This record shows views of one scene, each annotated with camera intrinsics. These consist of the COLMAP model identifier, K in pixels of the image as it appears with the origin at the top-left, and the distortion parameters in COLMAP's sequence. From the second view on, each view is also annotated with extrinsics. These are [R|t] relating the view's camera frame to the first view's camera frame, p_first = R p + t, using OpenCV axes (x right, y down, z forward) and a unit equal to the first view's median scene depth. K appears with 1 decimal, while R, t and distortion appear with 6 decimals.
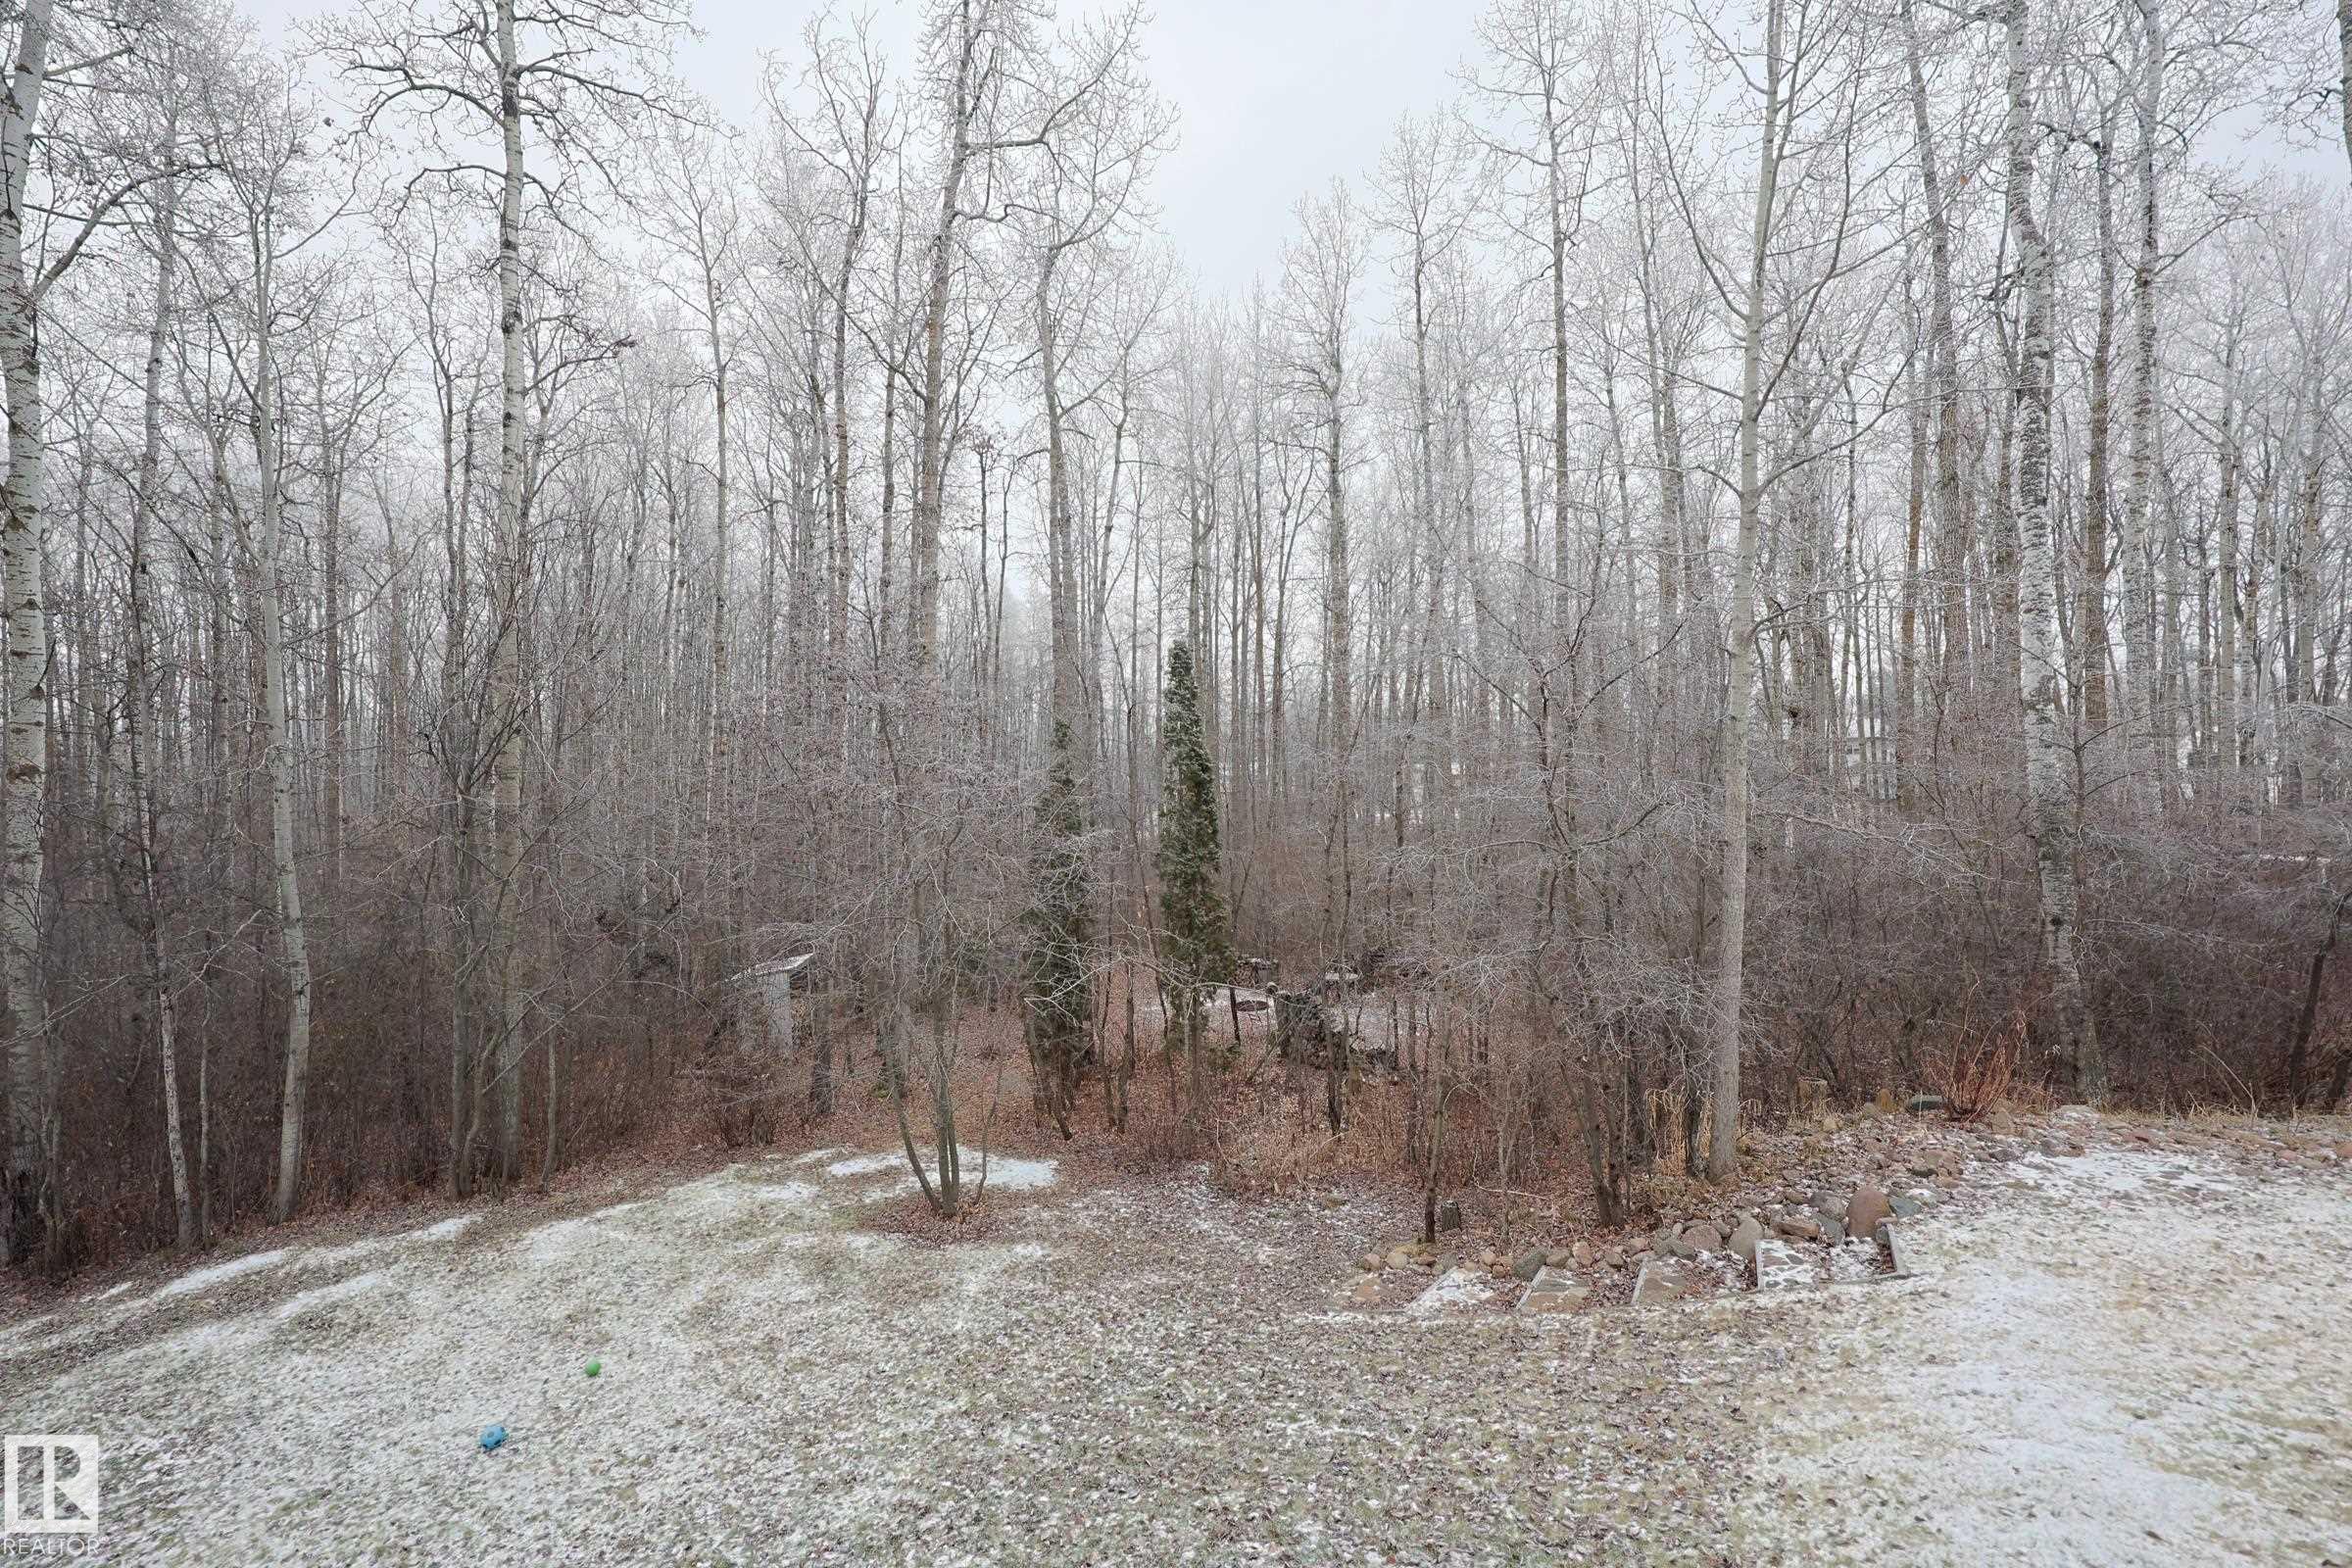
lens RADIAL K [[1002.3, 0, 1178.0], [0, 1002.3, 791.7], [0, 0, 1]] dist [-0.001531, 0.000134]
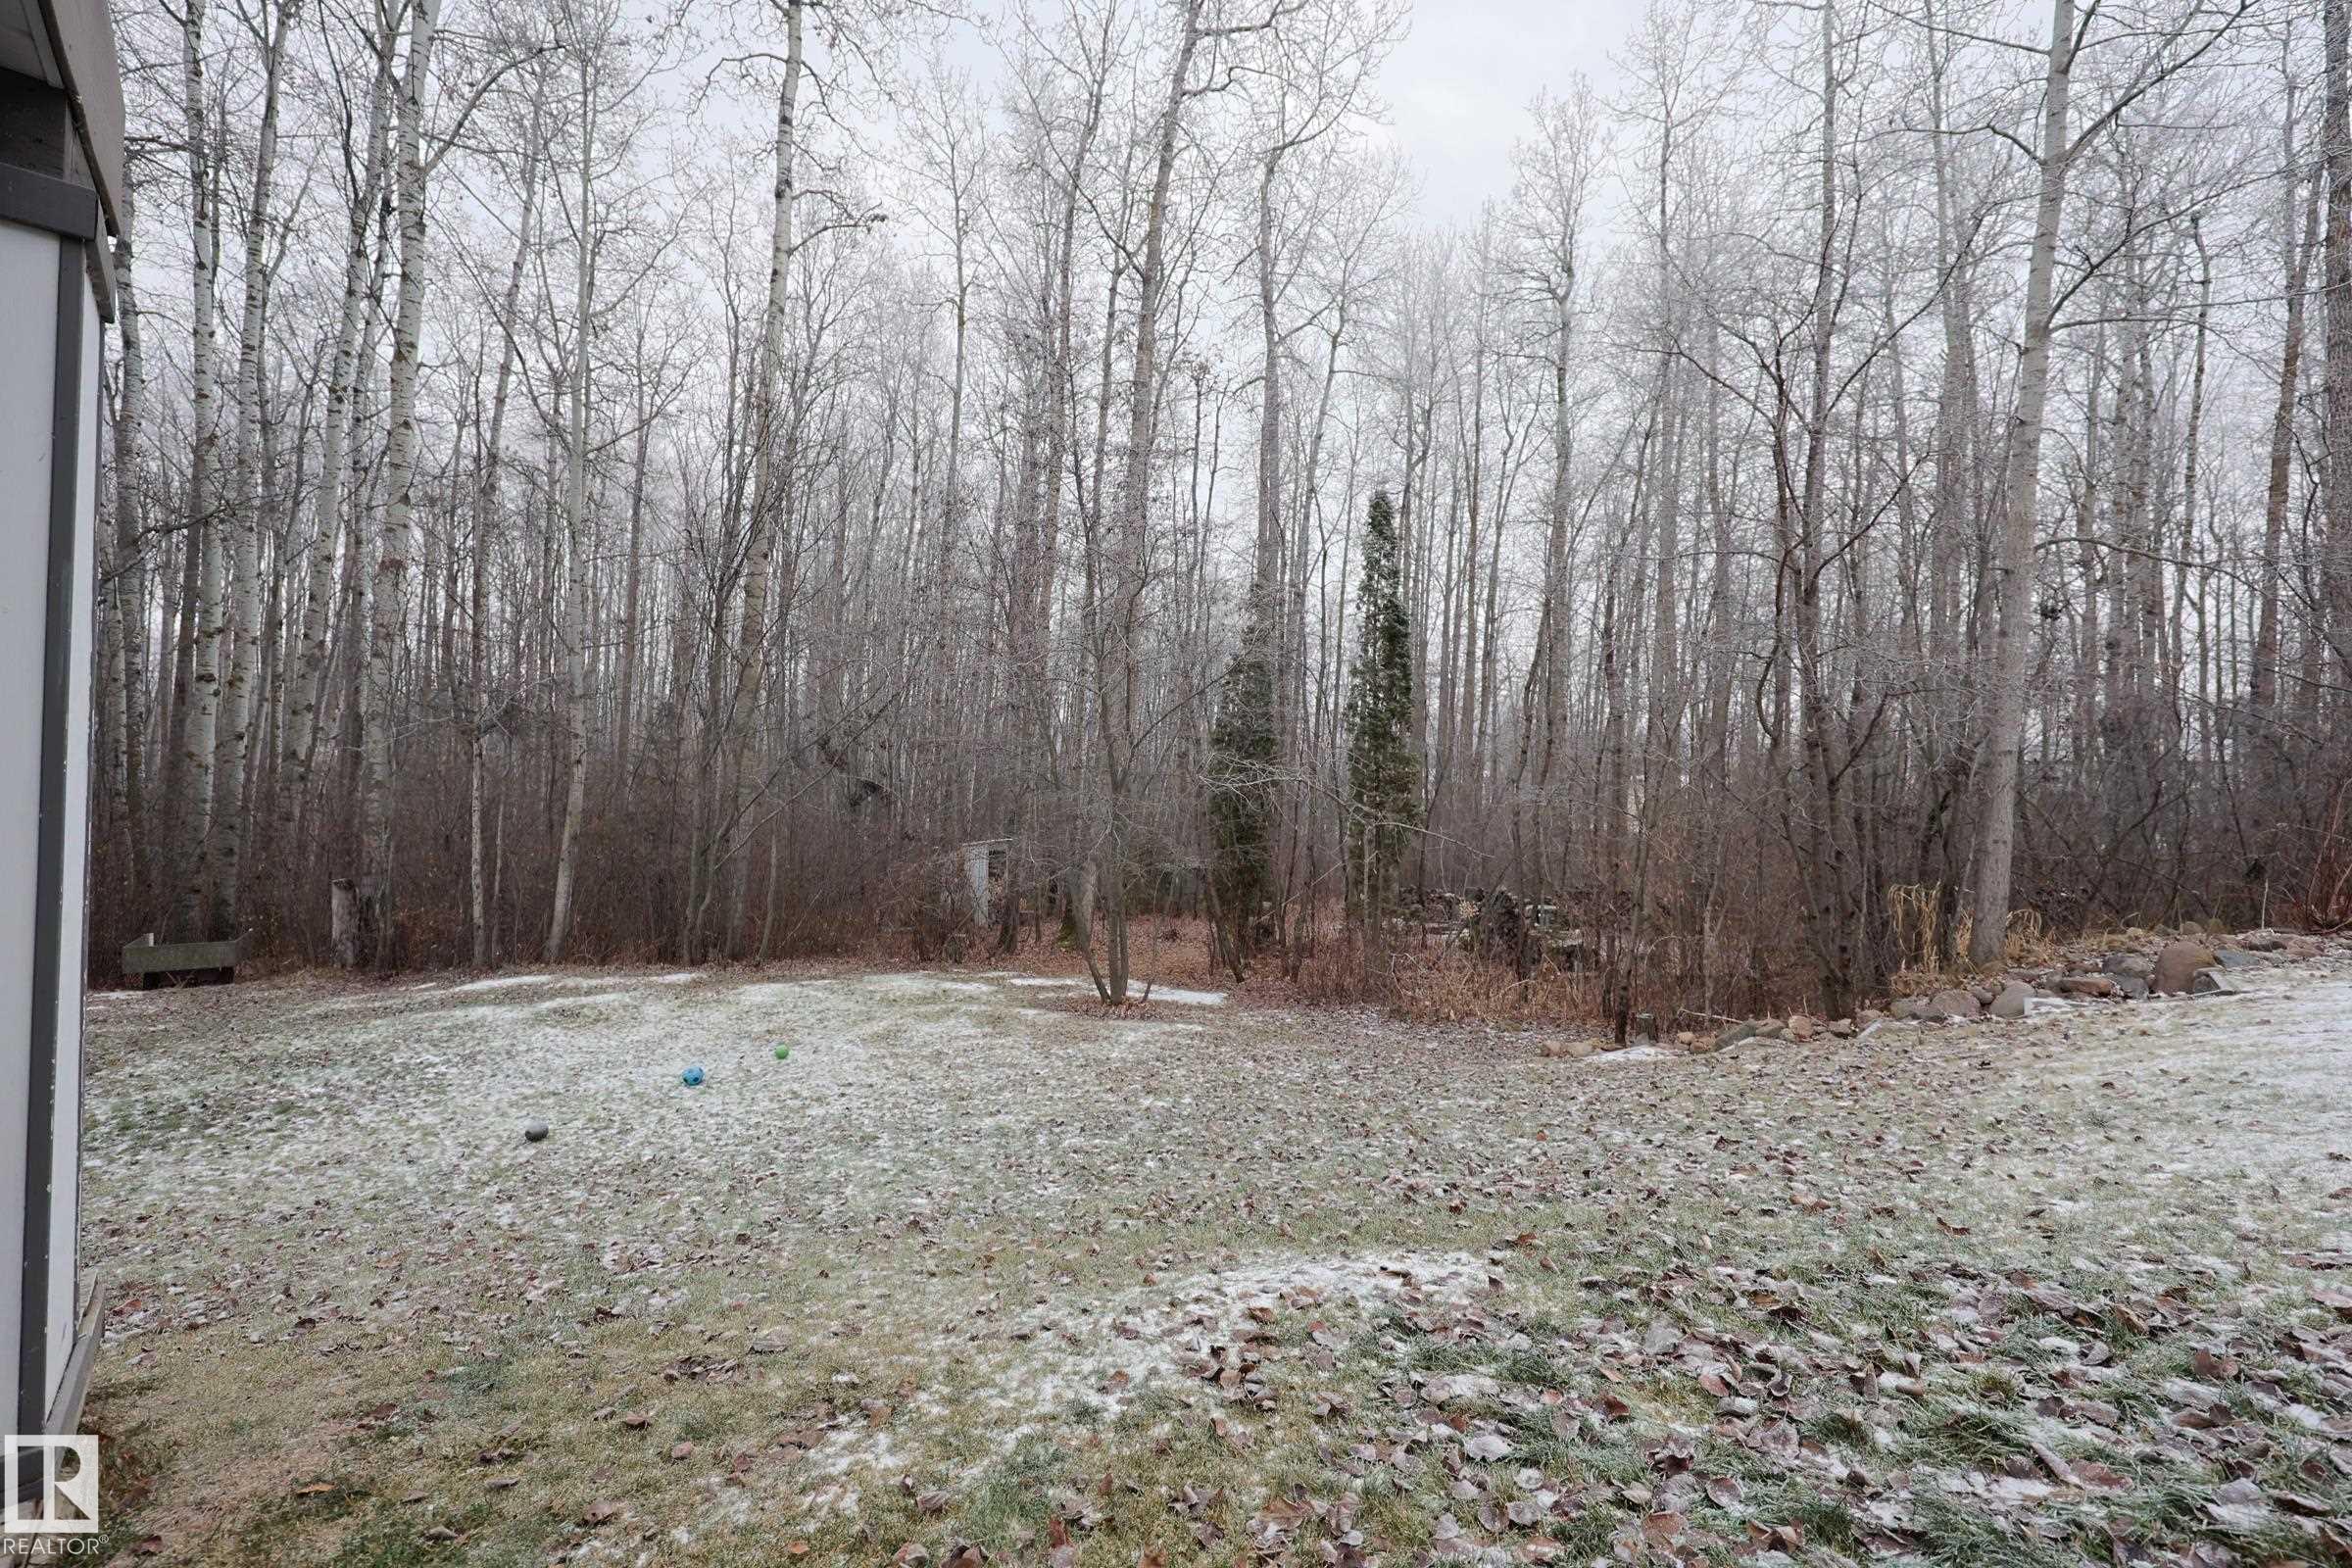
lens RADIAL K [[999.6, 0, 1181.9], [0, 999.6, 791.6], [0, 0, 1]] dist [-0.002112, 0.000249]
pose [[0.978764, 0.051252, -0.198477, 0.019857], [-0.055480, 0.998335, -0.015796, 0.168548], [0.197337, 0.026472, 0.979978, 0.015452]]
